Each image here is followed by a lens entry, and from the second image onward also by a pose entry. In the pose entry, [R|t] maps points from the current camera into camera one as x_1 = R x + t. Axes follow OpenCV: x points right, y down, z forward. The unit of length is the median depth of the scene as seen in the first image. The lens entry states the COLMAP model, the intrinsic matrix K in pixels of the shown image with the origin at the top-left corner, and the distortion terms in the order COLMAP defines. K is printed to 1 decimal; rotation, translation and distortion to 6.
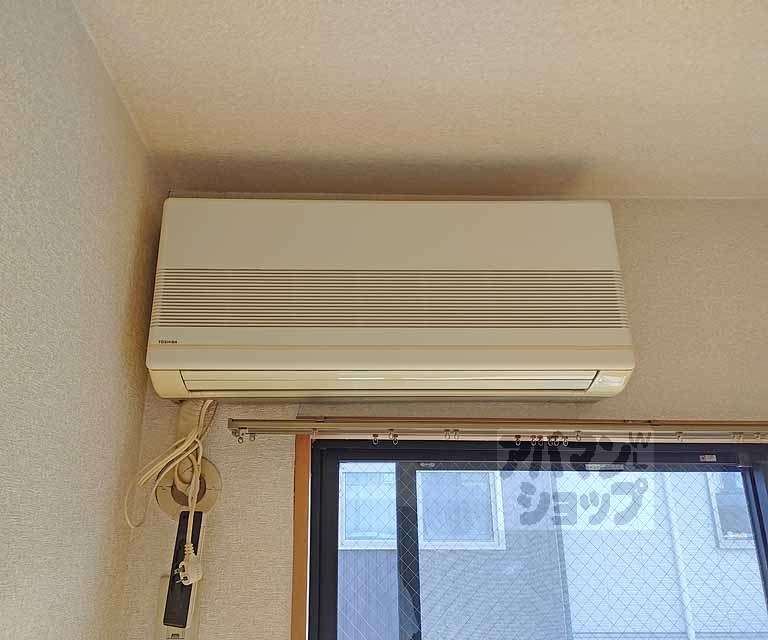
lens RADIAL K [[631.5, 0, 384.0], [0, 631.5, 320.0], [0, 0, 1]] dist [0.044290, 0.000249]
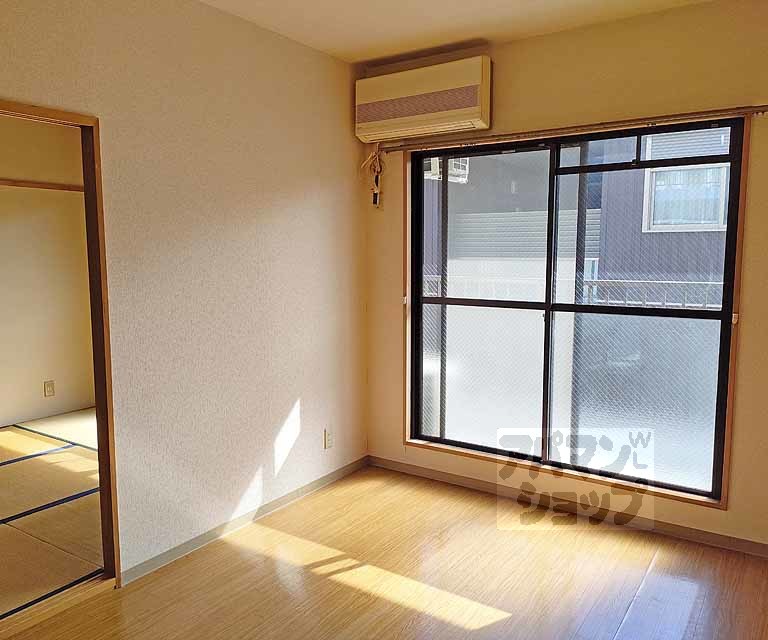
lens RADIAL K [[631.5, 0, 384.0], [0, 631.5, 320.0], [0, 0, 1]] dist [0.044290, 0.000249]
pose [[0.813014, 0.069874, -0.578037, 1.695110], [0.188845, 0.907459, 0.375306, -0.265090], [0.550769, -0.414288, 0.724582, -1.741546]]
